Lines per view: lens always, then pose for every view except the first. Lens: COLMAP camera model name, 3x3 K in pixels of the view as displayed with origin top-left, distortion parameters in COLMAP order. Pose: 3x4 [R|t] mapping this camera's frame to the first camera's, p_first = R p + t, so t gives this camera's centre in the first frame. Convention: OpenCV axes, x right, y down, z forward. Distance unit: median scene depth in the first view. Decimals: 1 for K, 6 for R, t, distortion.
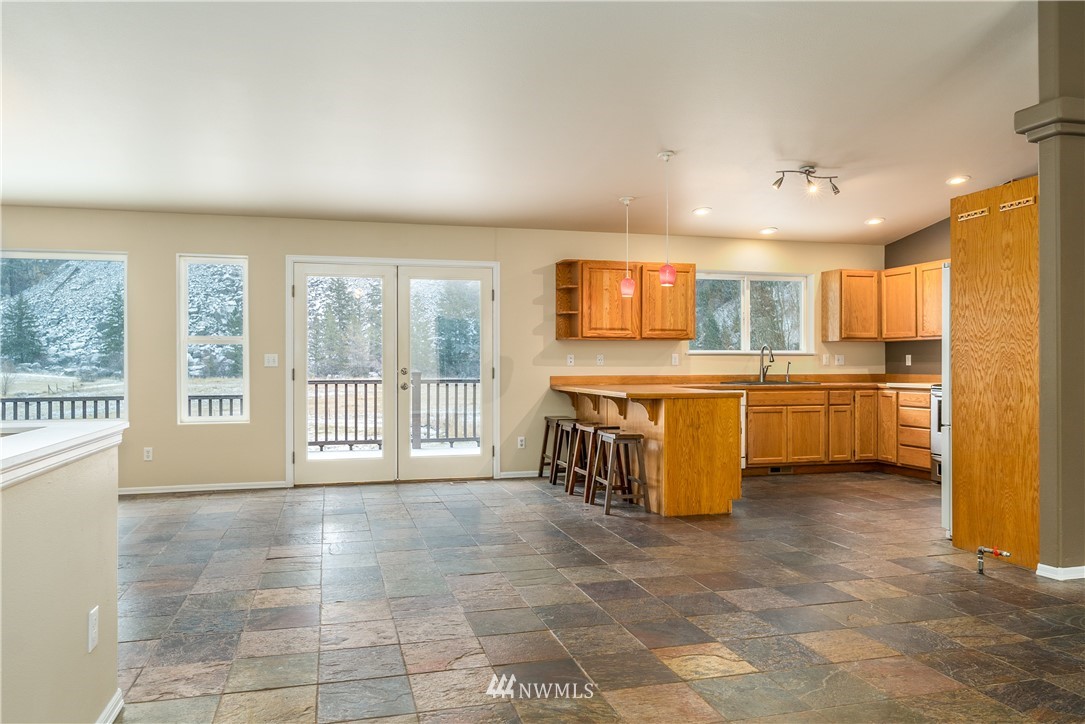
lens RADIAL K [[760.2, 0, 537.6], [0, 760.2, 362.1], [0, 0, 1]] dist [-0.000677, 0.000212]
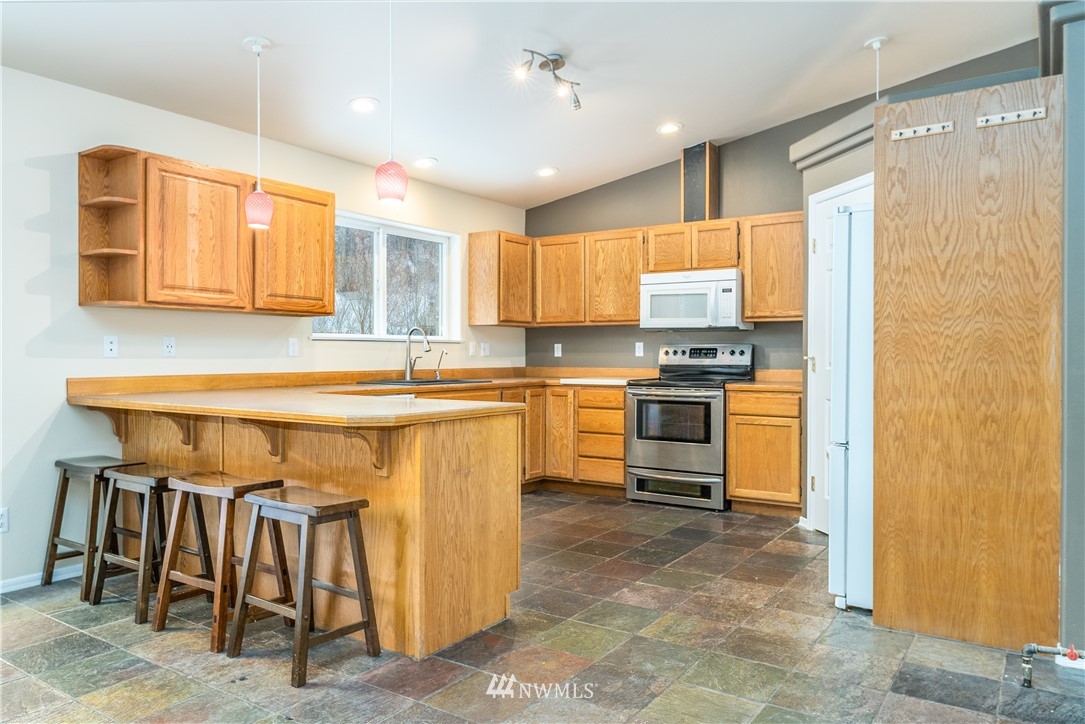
lens RADIAL K [[755.5, 0, 536.7], [0, 755.5, 362.0], [0, 0, 1]] dist [-0.002532, -0.003768]
pose [[0.760060, -0.004579, 0.649836, -0.072731], [-0.002645, 0.999945, 0.010139, 0.002132], [-0.649847, -0.009425, 0.760007, 0.438568]]
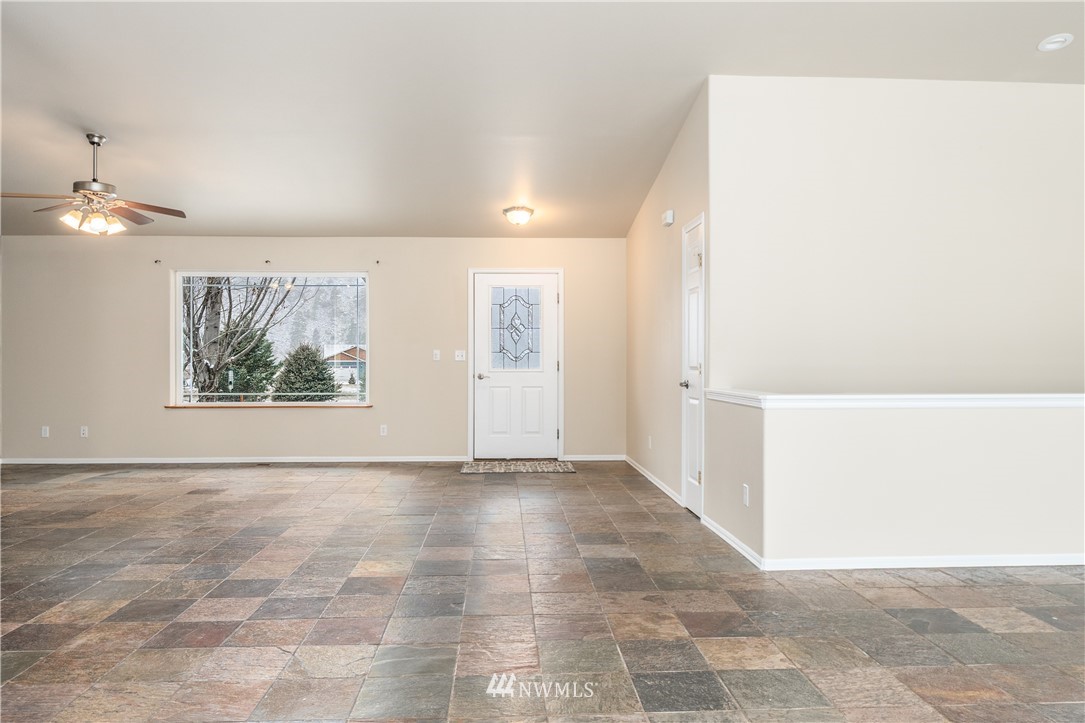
lens RADIAL K [[755.5, 0, 536.7], [0, 755.5, 361.5], [0, 0, 1]] dist [-0.002532, -0.003768]
pose [[-0.975784, 0.002215, 0.218726, -0.145860], [0.001643, 0.999995, -0.002797, 0.003720], [-0.218731, -0.002370, -0.975782, 0.902771]]
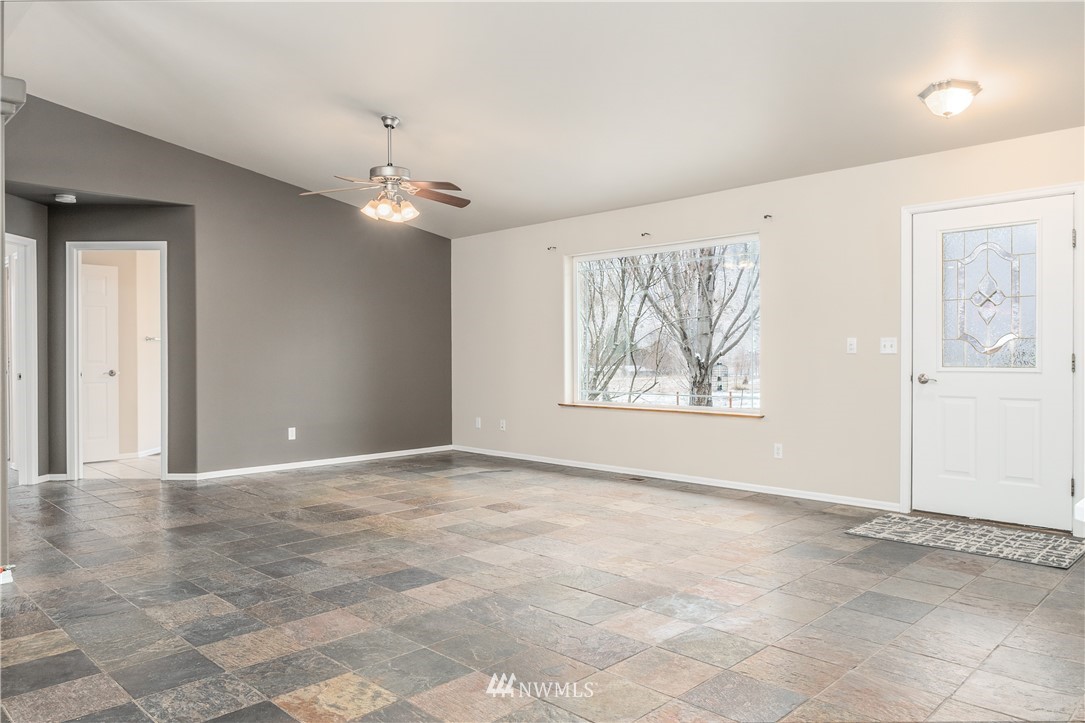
lens RADIAL K [[755.5, 0, 536.7], [0, 755.5, 361.5], [0, 0, 1]] dist [-0.002532, -0.003768]
pose [[-0.494845, -0.004131, 0.868972, -0.247383], [0.000986, 0.999985, 0.005316, 0.002533], [-0.868981, 0.003487, -0.494833, 0.476981]]
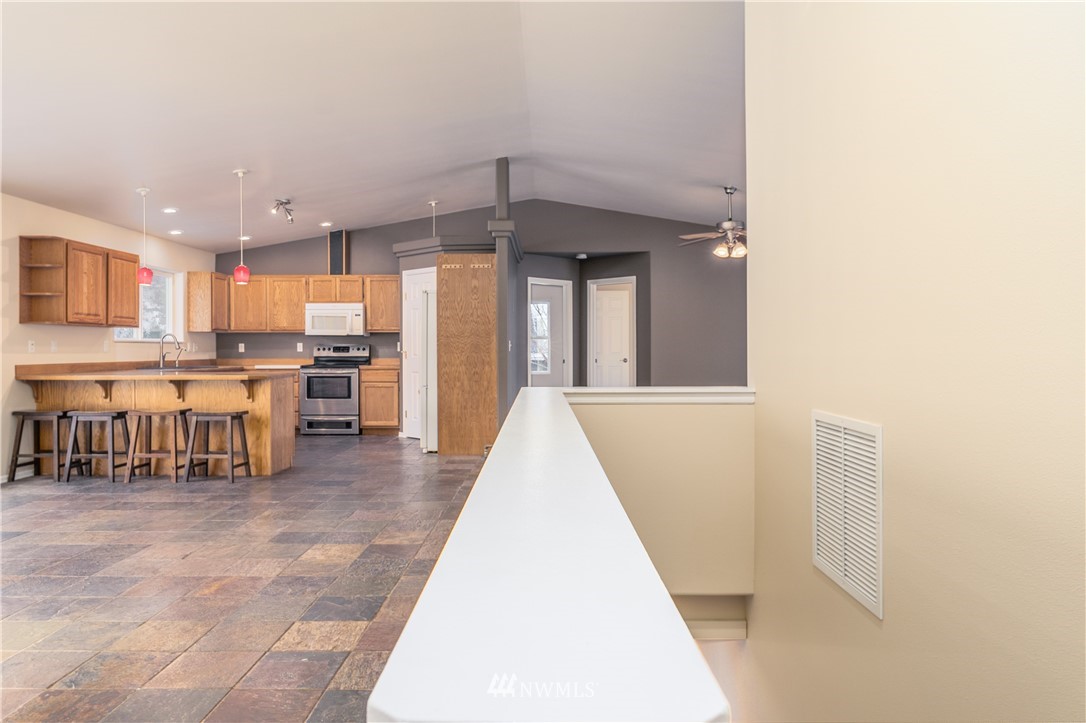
lens RADIAL K [[756.2, 0, 537.2], [0, 756.2, 361.5], [0, 0, 1]] dist [-0.002532, -0.003768]
pose [[0.277879, -0.014326, 0.960509, -0.667099], [0.000712, 0.999892, 0.014707, 0.002265], [-0.960616, -0.003403, 0.277859, 0.193137]]
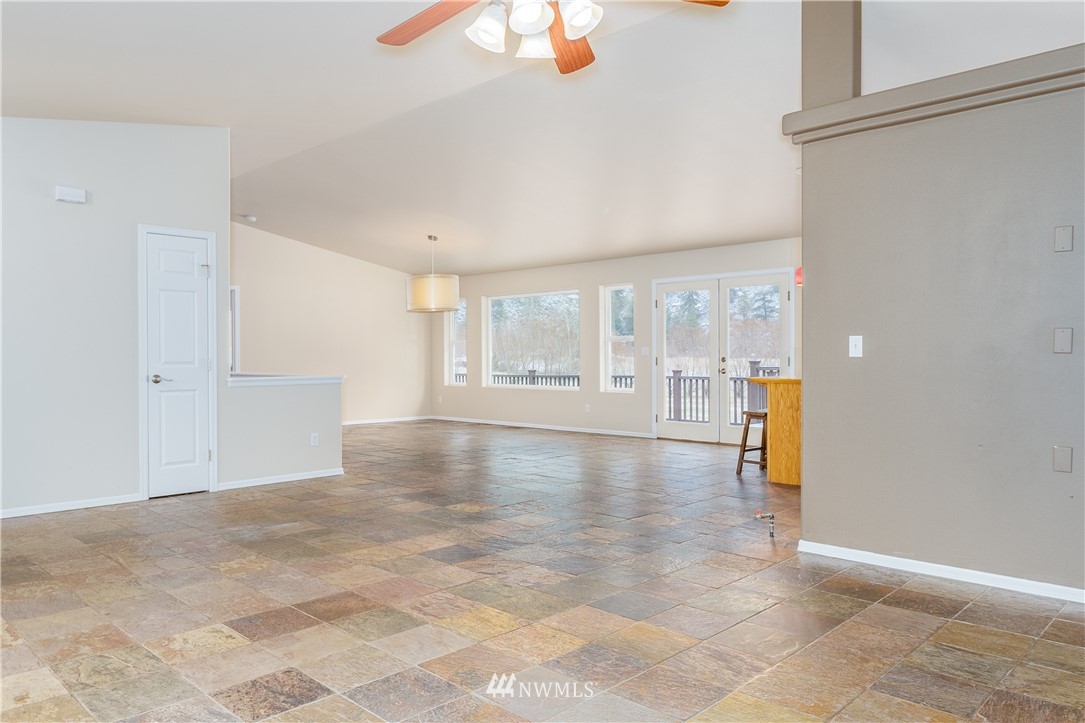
lens RADIAL K [[760.2, 0, 537.6], [0, 760.2, 361.6], [0, 0, 1]] dist [-0.000677, 0.000212]
pose [[0.507556, 0.007954, -0.861582, 0.771369], [0.004490, 0.999919, 0.011876, -0.001271], [0.861607, -0.009896, 0.507479, 0.062060]]
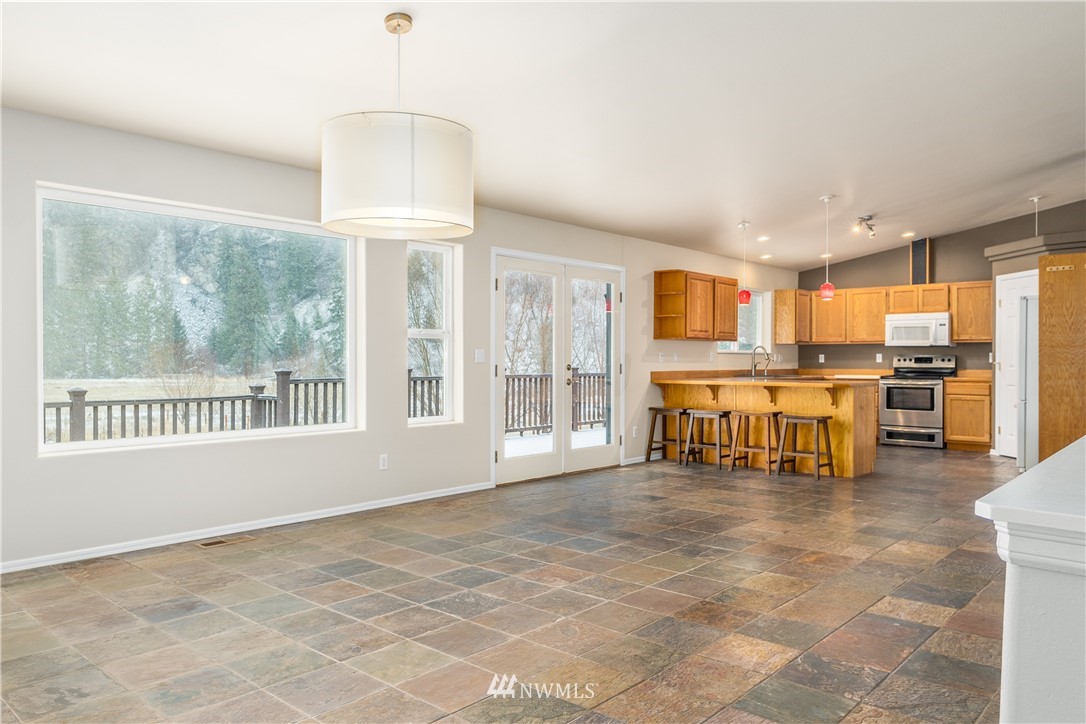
lens RADIAL K [[760.9, 0, 538.1], [0, 760.9, 362.1], [0, 0, 1]] dist [-0.000677, 0.000212]
pose [[0.841174, 0.001531, 0.540762, -0.755647], [-0.003306, 0.999992, 0.002312, 0.002707], [-0.540754, -0.003732, 0.841173, 0.149053]]
